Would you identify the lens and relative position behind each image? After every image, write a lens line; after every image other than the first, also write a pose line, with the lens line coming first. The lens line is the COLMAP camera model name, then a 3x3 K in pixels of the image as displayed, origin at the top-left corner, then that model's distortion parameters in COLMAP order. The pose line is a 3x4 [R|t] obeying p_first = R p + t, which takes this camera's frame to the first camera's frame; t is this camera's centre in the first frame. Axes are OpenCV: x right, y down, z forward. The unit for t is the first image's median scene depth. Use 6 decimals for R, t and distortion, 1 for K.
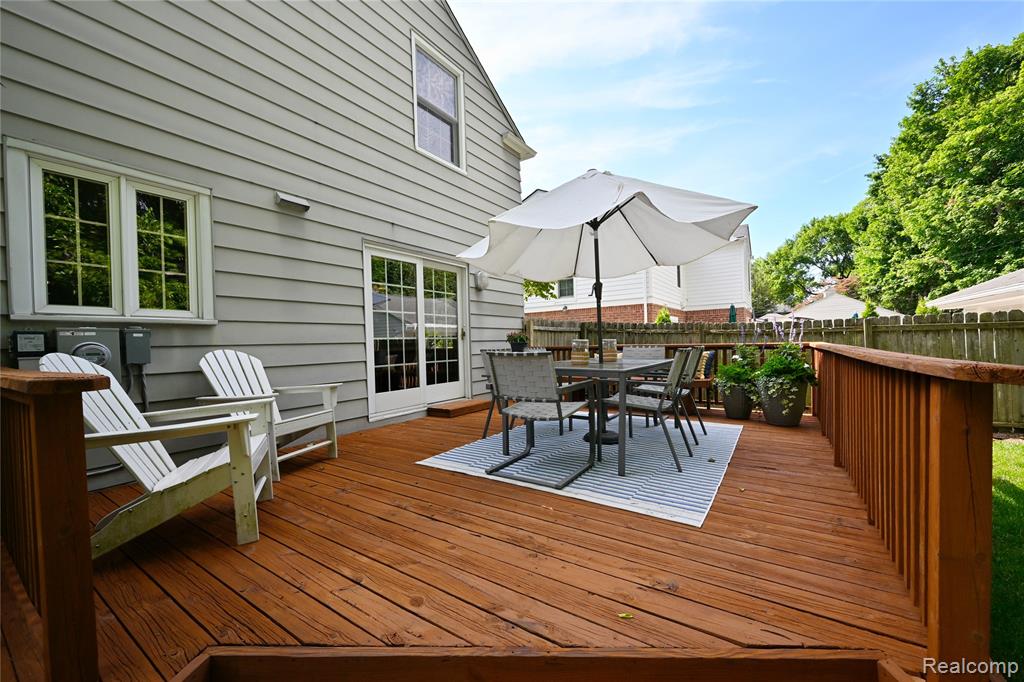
lens RADIAL K [[406.0, 0, 508.2], [0, 406.0, 341.8], [0, 0, 1]] dist [0.000308, 0.000034]
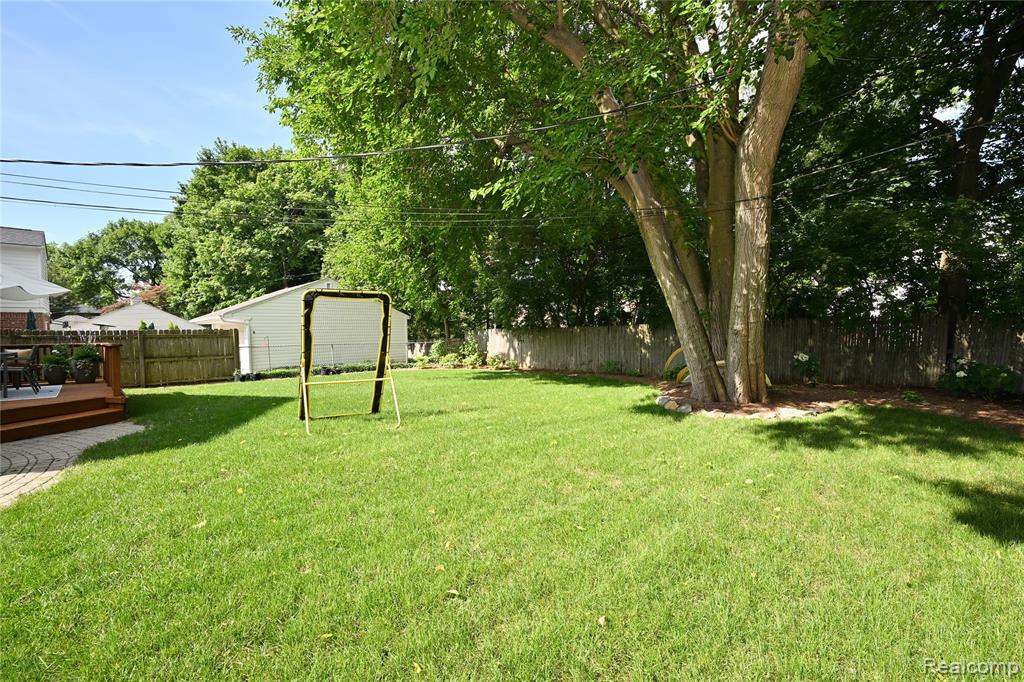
lens RADIAL K [[406.0, 0, 505.8], [0, 406.0, 344.9], [0, 0, 1]] dist [0.000308, 0.000034]
pose [[0.176412, -0.015893, 0.984188, -0.120706], [0.016189, 0.999781, 0.013243, 0.002275], [-0.984183, 0.013597, 0.176631, -0.181549]]
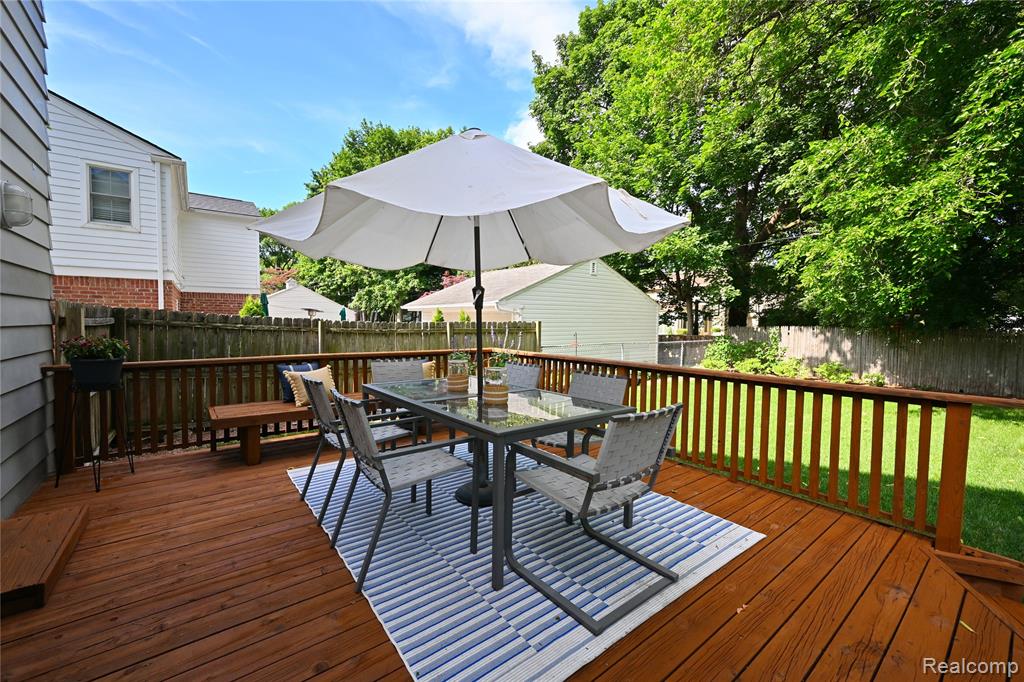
lens RADIAL K [[406.0, 0, 521.3], [0, 406.0, 333.6], [0, 0, 1]] dist [0.000308, 0.000034]
pose [[0.313923, -0.004091, 0.949440, -0.046384], [-0.016016, 0.999826, 0.009604, -0.006982], [-0.949313, -0.018221, 0.313803, 0.070586]]
